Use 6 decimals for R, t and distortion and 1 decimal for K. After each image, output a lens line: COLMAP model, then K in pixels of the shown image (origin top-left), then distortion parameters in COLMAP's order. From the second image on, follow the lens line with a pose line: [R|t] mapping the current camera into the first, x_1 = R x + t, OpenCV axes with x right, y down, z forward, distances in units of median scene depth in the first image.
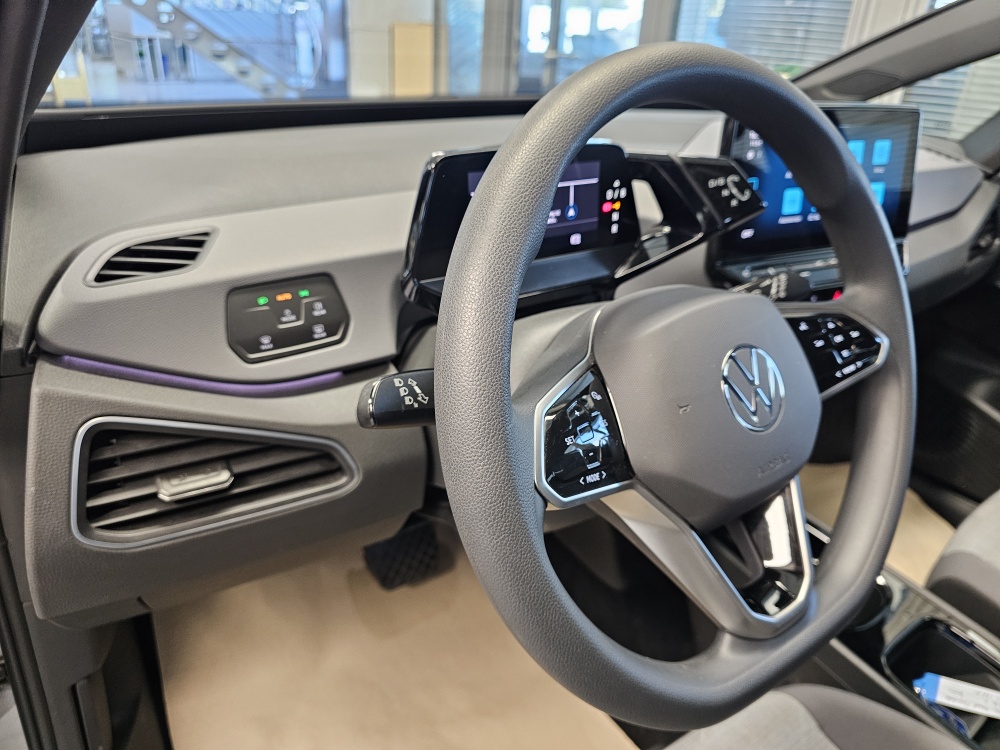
lens RADIAL K [[678.4, 0, 493.0], [0, 678.4, 370.5], [0, 0, 1]] dist [0.038900, -0.030287]
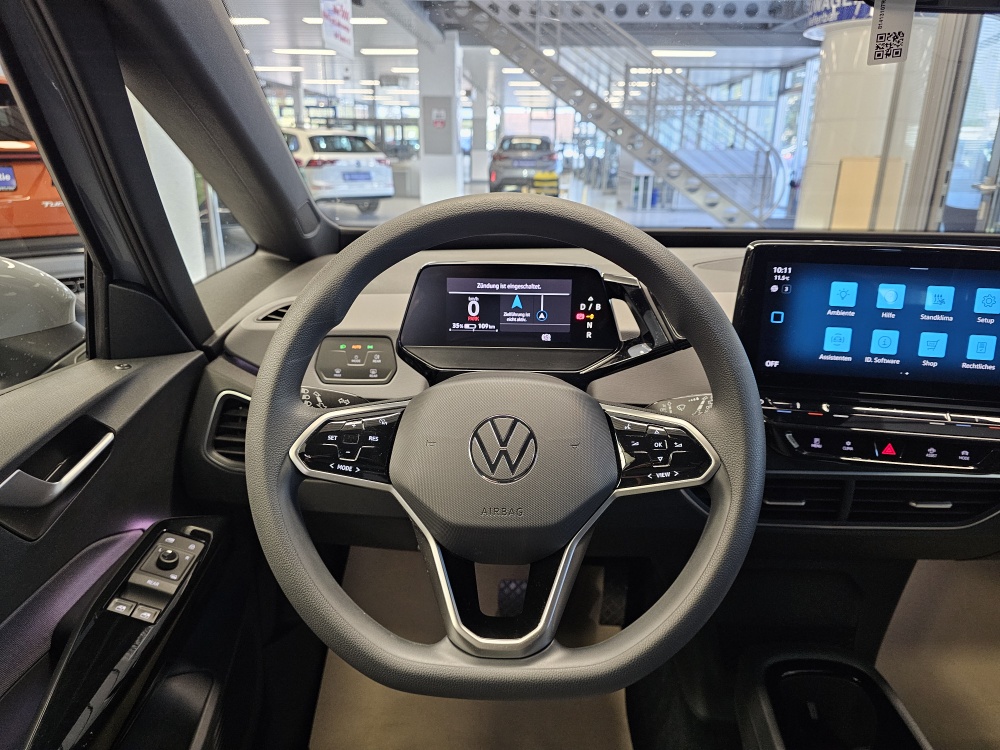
lens RADIAL K [[678.4, 0, 497.6], [0, 678.4, 358.2], [0, 0, 1]] dist [0.038900, -0.030287]
pose [[0.790028, 0.140399, -0.596778, 0.812418], [-0.248360, 0.963265, -0.102166, -0.003816], [0.560511, 0.228930, 0.795876, -0.048441]]
